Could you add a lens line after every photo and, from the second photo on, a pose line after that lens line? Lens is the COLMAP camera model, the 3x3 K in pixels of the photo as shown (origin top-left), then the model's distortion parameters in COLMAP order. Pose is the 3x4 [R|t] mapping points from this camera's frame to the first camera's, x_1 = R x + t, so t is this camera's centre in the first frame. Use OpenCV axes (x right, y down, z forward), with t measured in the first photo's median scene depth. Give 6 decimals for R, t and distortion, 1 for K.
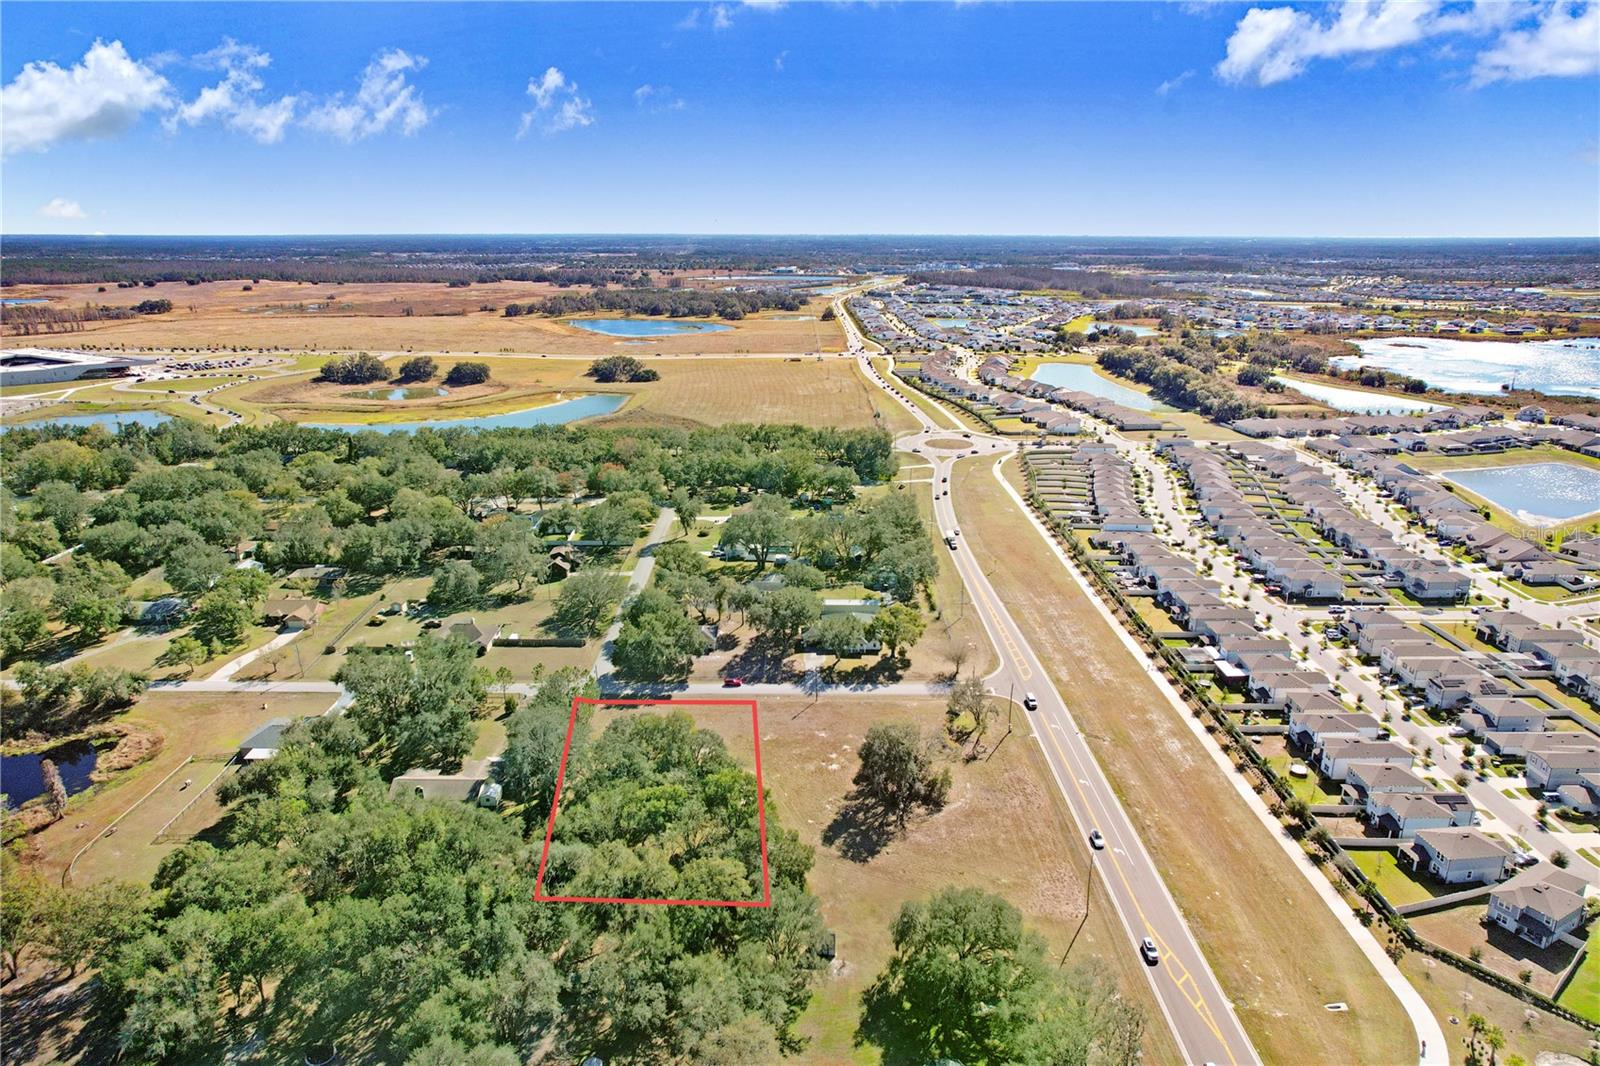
lens RADIAL K [[1020.8, 0, 800.0], [0, 1020.8, 533.0], [0, 0, 1]] dist [-0.006743, 0.001519]
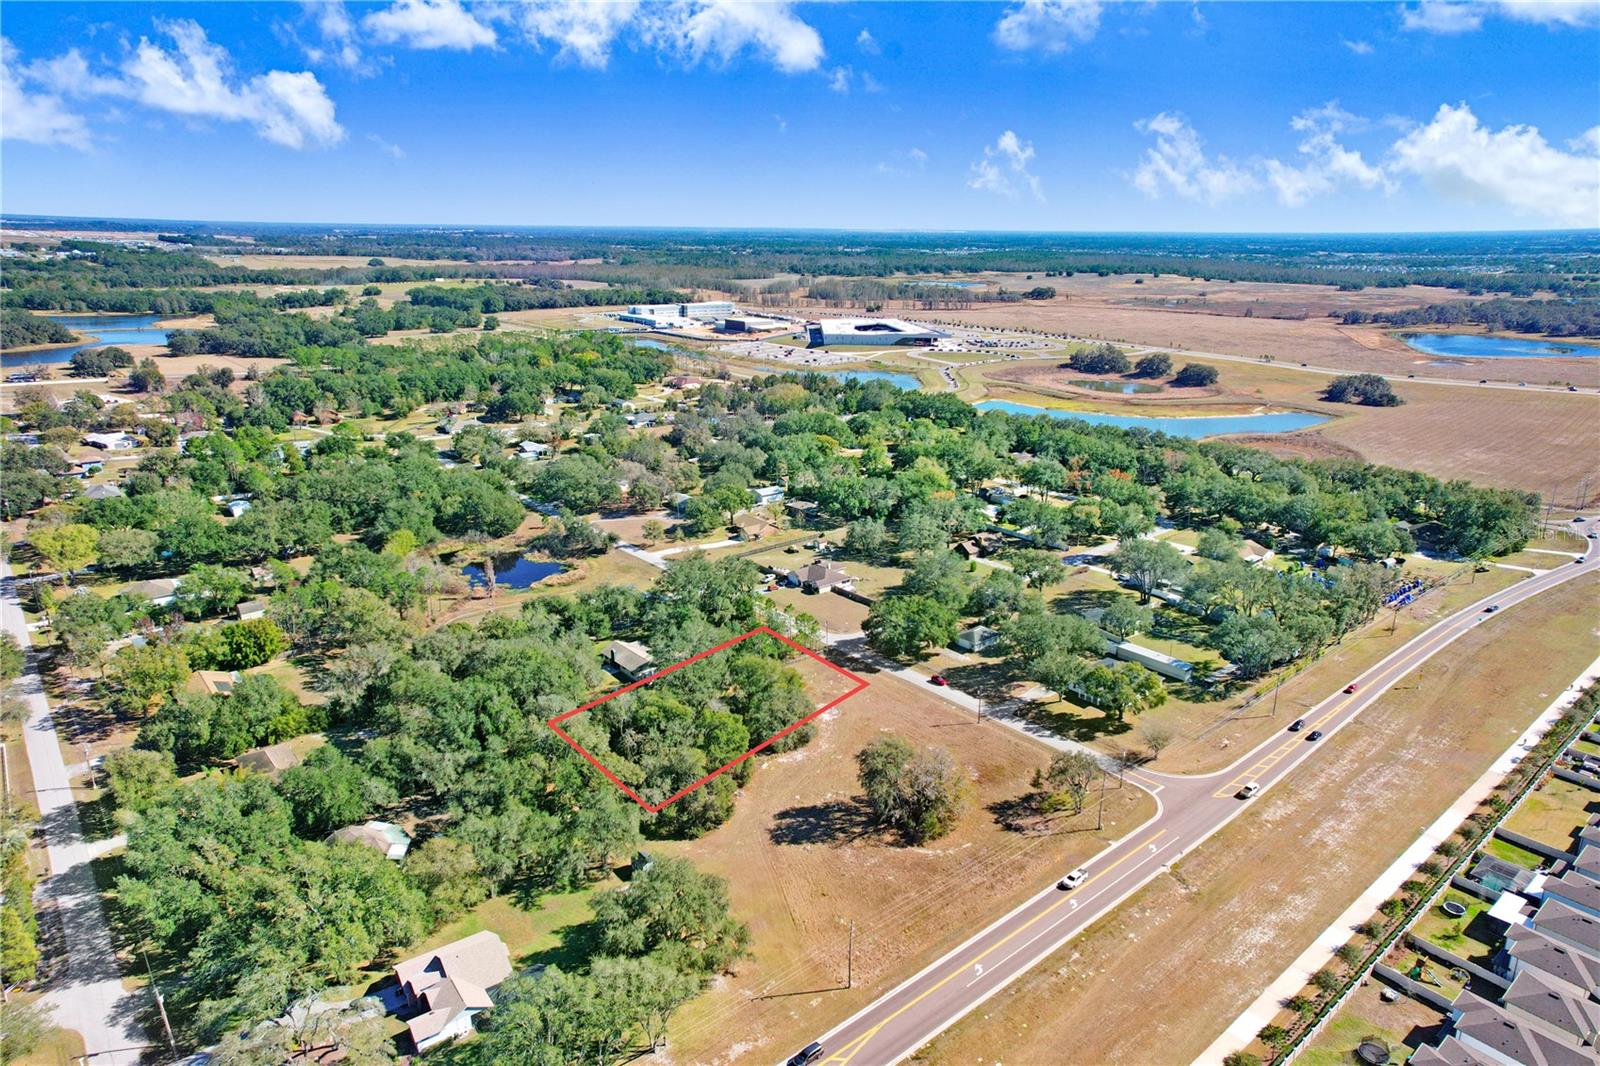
lens RADIAL K [[1040.7, 0, 800.0], [0, 1040.7, 533.0], [0, 0, 1]] dist [-0.016674, 0.062973]
pose [[0.646953, 0.218901, -0.730435, 0.502459], [-0.222444, 0.970423, 0.093801, -0.051839], [0.729363, 0.101796, 0.676511, 0.186764]]
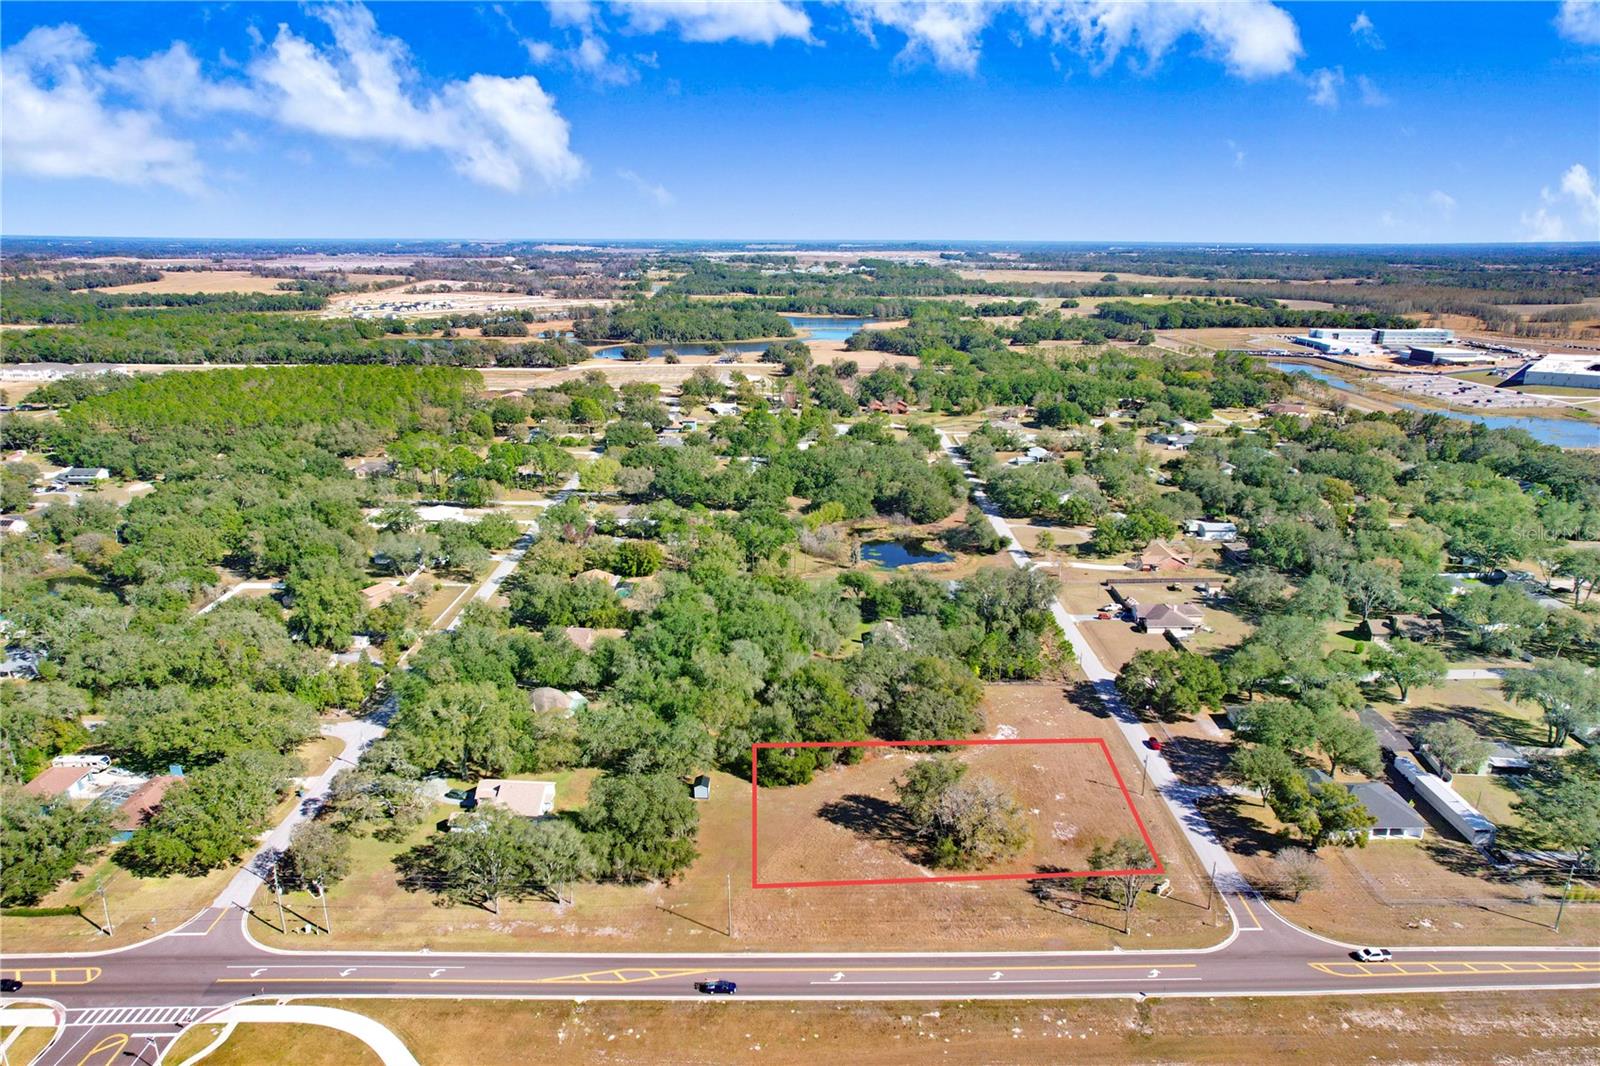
lens RADIAL K [[1020.8, 0, 800.0], [0, 1020.8, 533.0], [0, 0, 1]] dist [-0.006743, 0.001519]
pose [[0.002563, 0.274193, -0.961671, 0.671879], [-0.284139, 0.922237, 0.262192, -0.153747], [0.958780, 0.272576, 0.080272, 0.530758]]
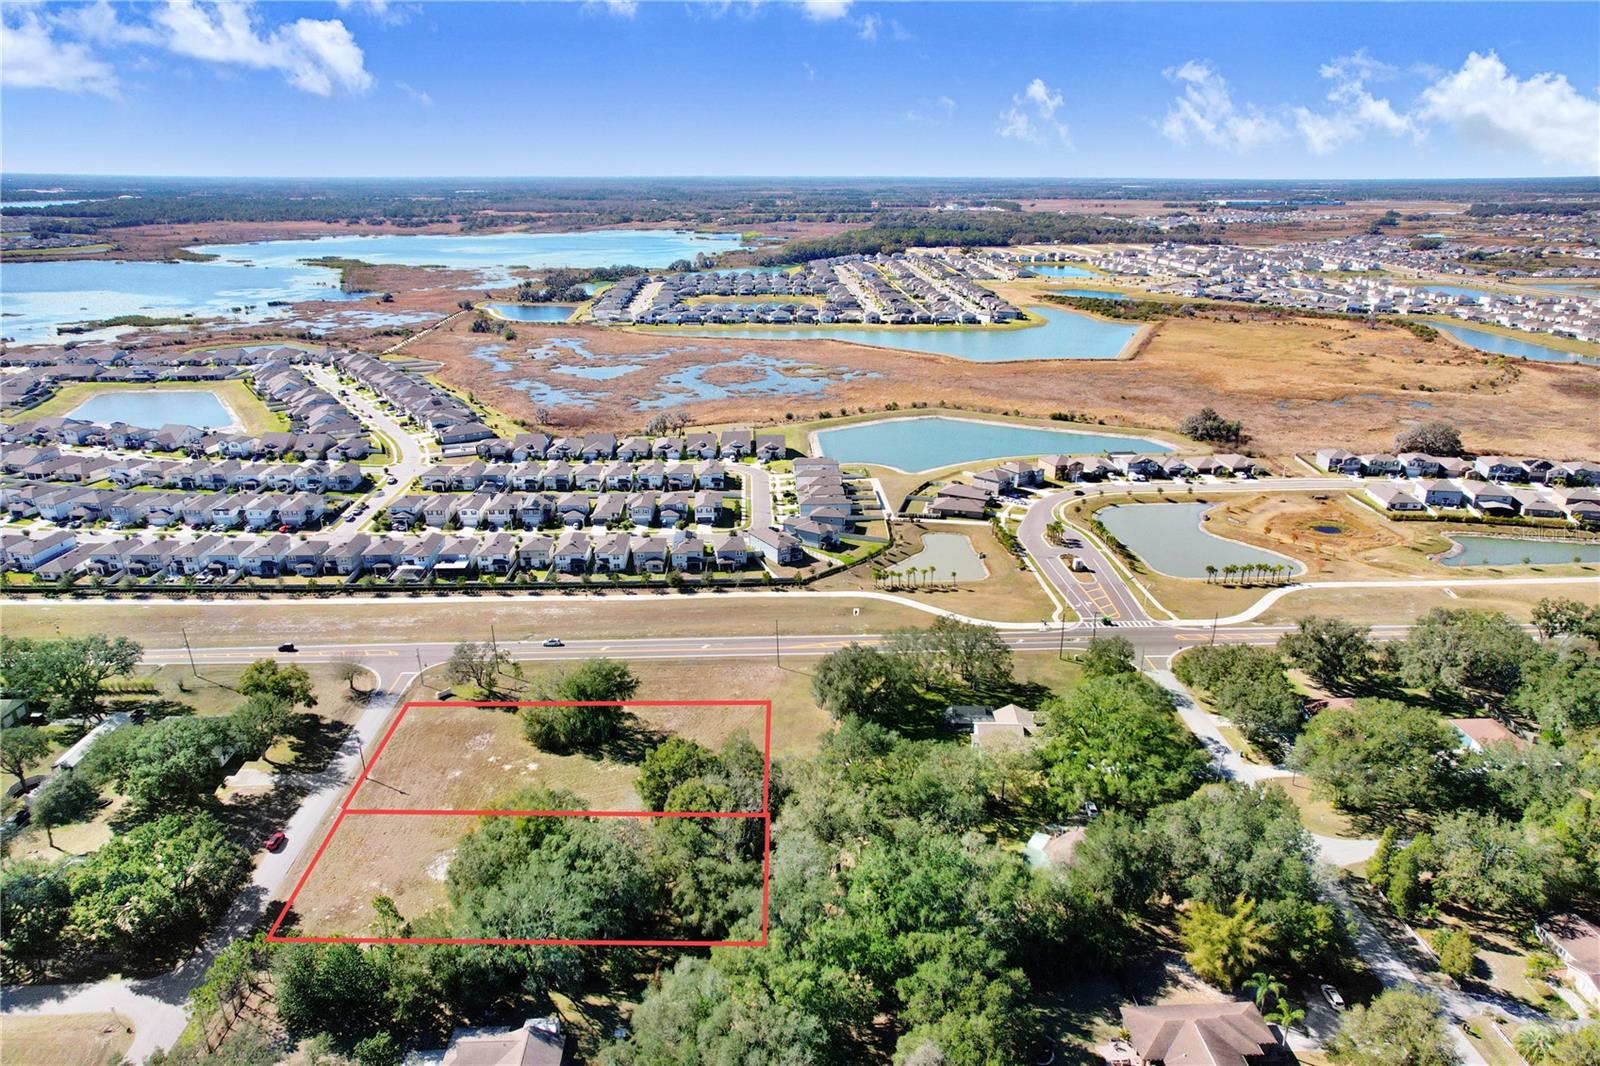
lens RADIAL K [[1078.4, 0, 774.5], [0, 1078.4, 527.7], [0, 0, 1]] dist [-0.057933, 0.109541]
pose [[-0.037999, -0.325113, 0.944911, -0.630450], [0.288898, 0.901640, 0.321843, -0.164706], [-0.956605, 0.285213, 0.059663, 0.520423]]
